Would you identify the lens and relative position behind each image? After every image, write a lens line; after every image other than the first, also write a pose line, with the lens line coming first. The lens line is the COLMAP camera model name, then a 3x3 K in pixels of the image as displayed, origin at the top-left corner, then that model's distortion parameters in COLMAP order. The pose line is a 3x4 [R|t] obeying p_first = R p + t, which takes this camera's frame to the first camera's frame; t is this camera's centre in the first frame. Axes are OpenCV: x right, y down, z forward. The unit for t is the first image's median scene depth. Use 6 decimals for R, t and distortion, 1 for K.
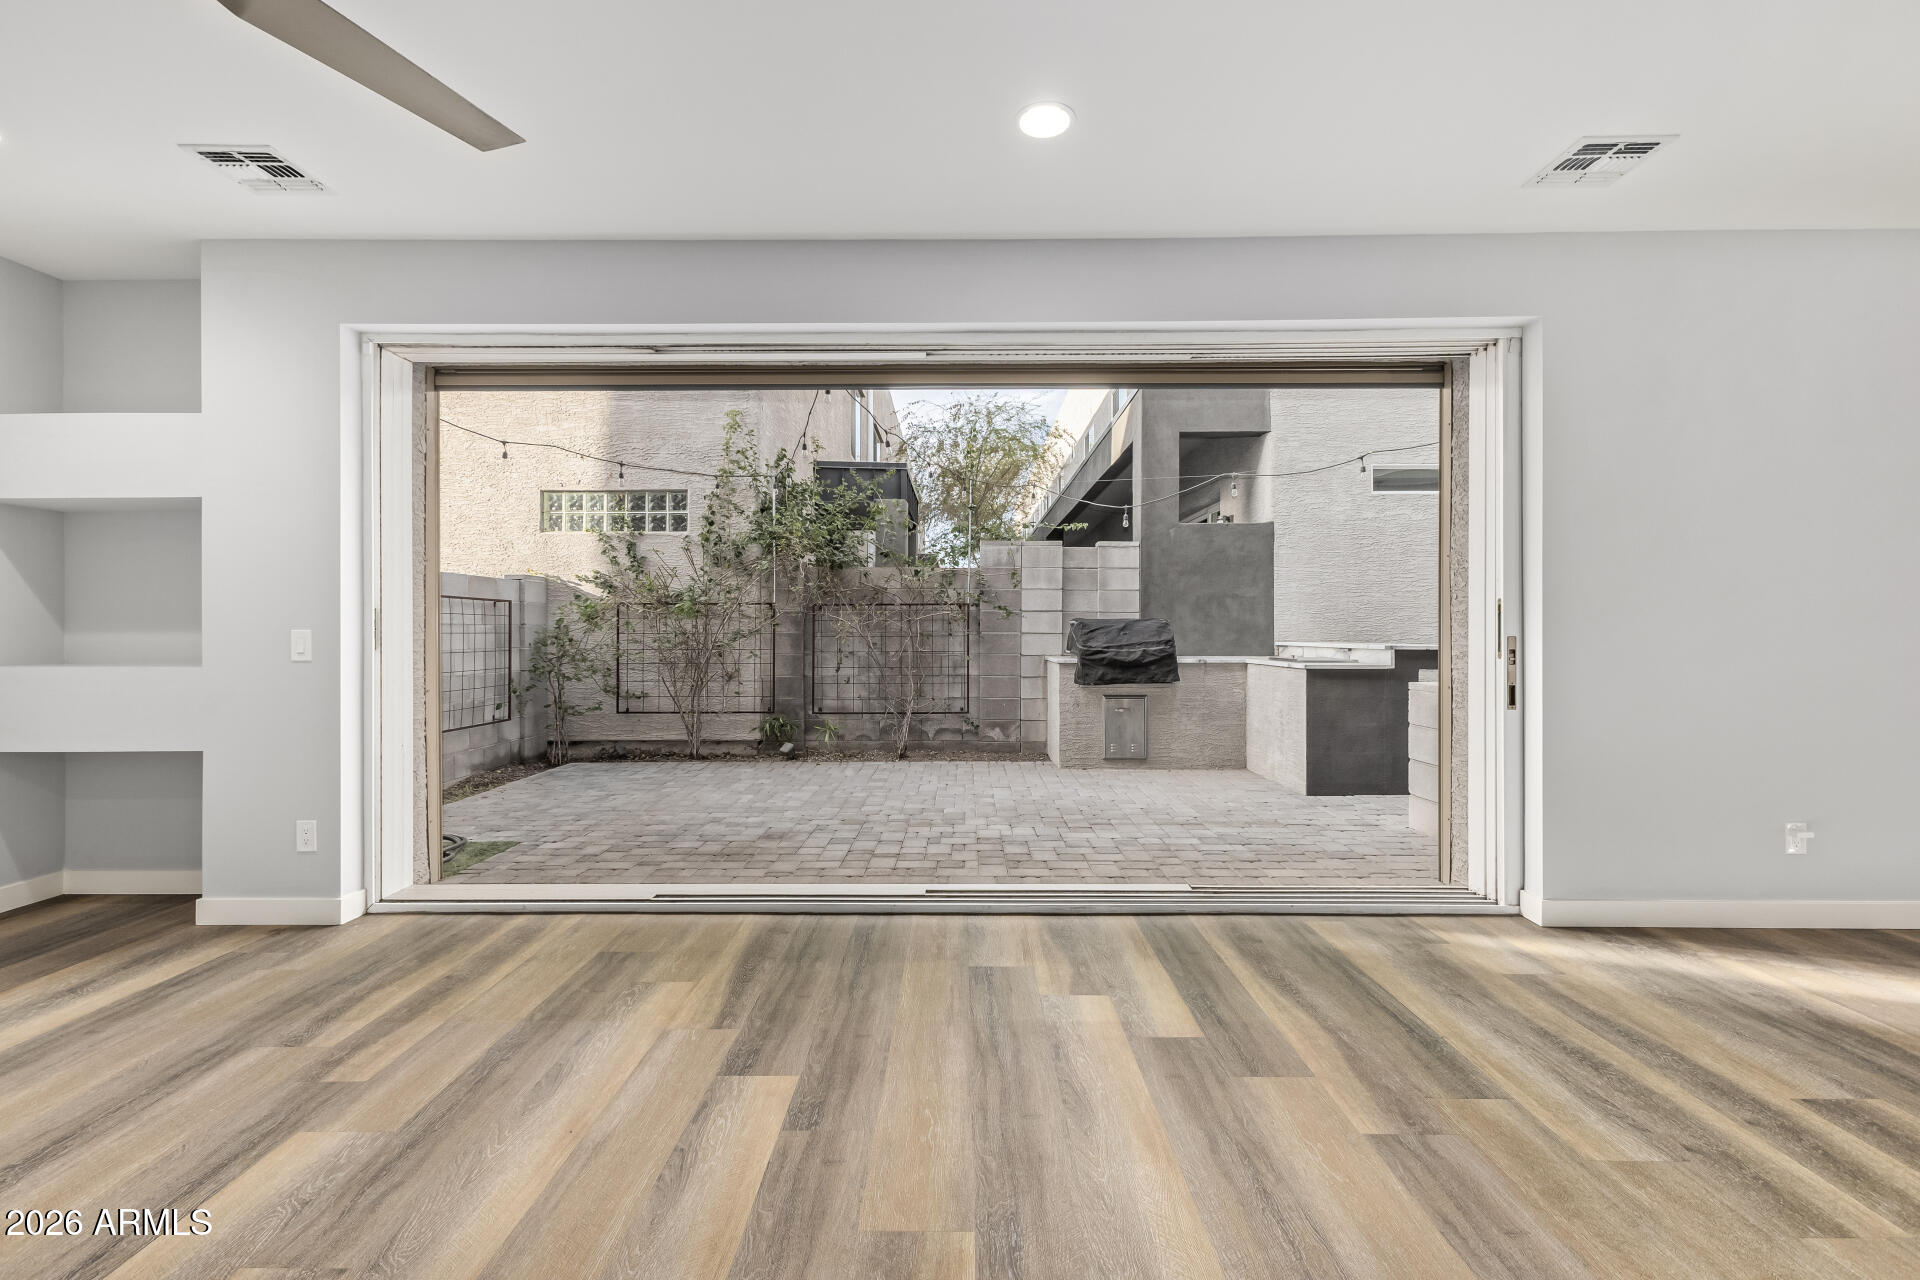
lens RADIAL K [[830.0, 0, 963.0], [0, 830.0, 640.9], [0, 0, 1]] dist [0.019005, -0.005706]
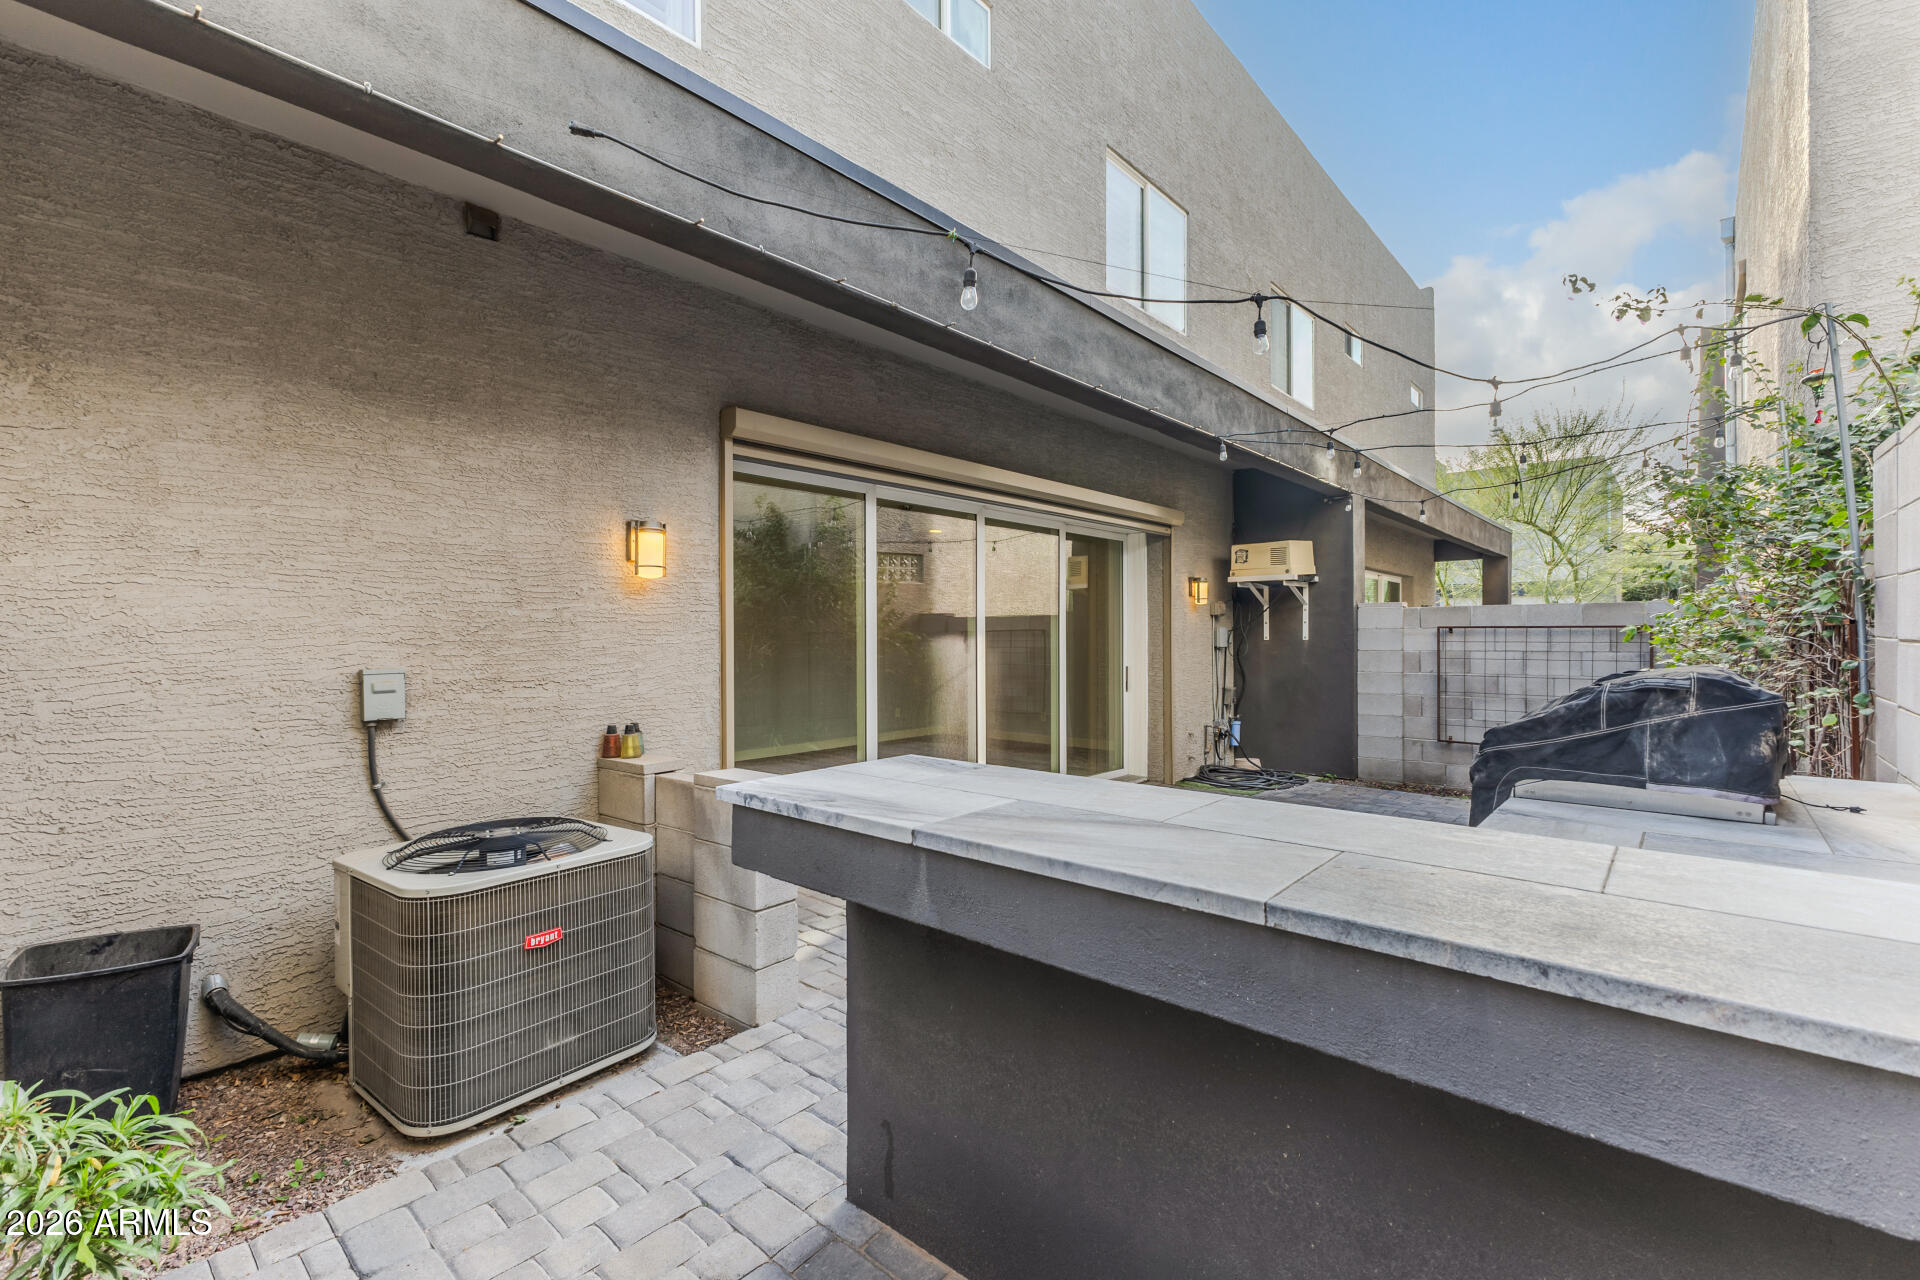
lens RADIAL K [[830.0, 0, 963.0], [0, 830.0, 640.9], [0, 0, 1]] dist [0.019005, -0.005706]
pose [[-0.647319, 0.009431, -0.762161, 0.634895], [-0.001923, 0.999900, 0.014006, -0.043316], [0.762217, 0.010532, -0.647236, 1.028162]]
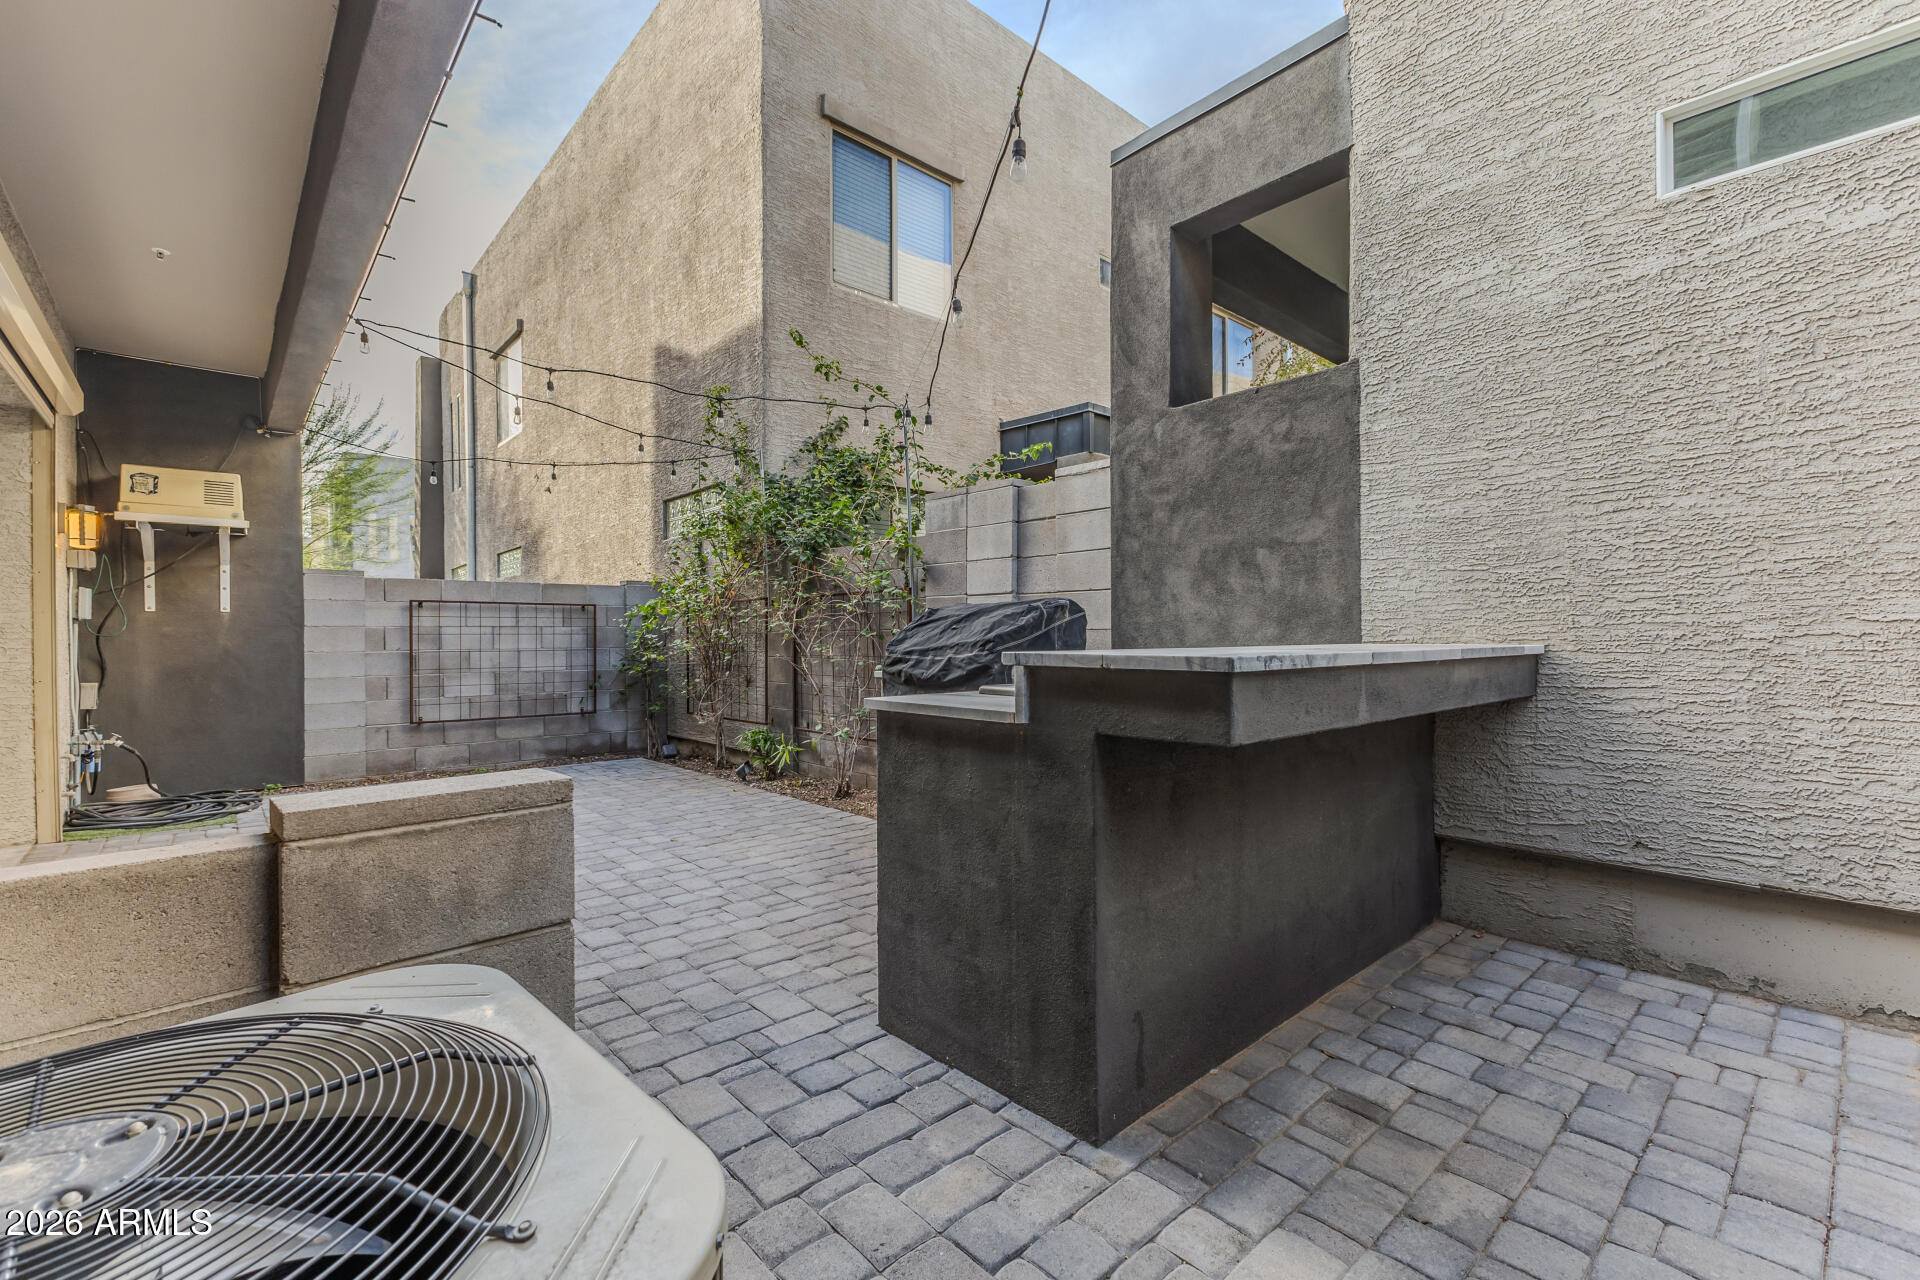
lens RADIAL K [[830.0, 0, 963.0], [0, 830.0, 640.9], [0, 0, 1]] dist [0.019005, -0.005706]
pose [[0.674049, -0.000261, -0.738687, 0.601372], [-0.001763, 0.999997, -0.001962, 0.000925], [0.738684, 0.002625, 0.674046, 0.620846]]
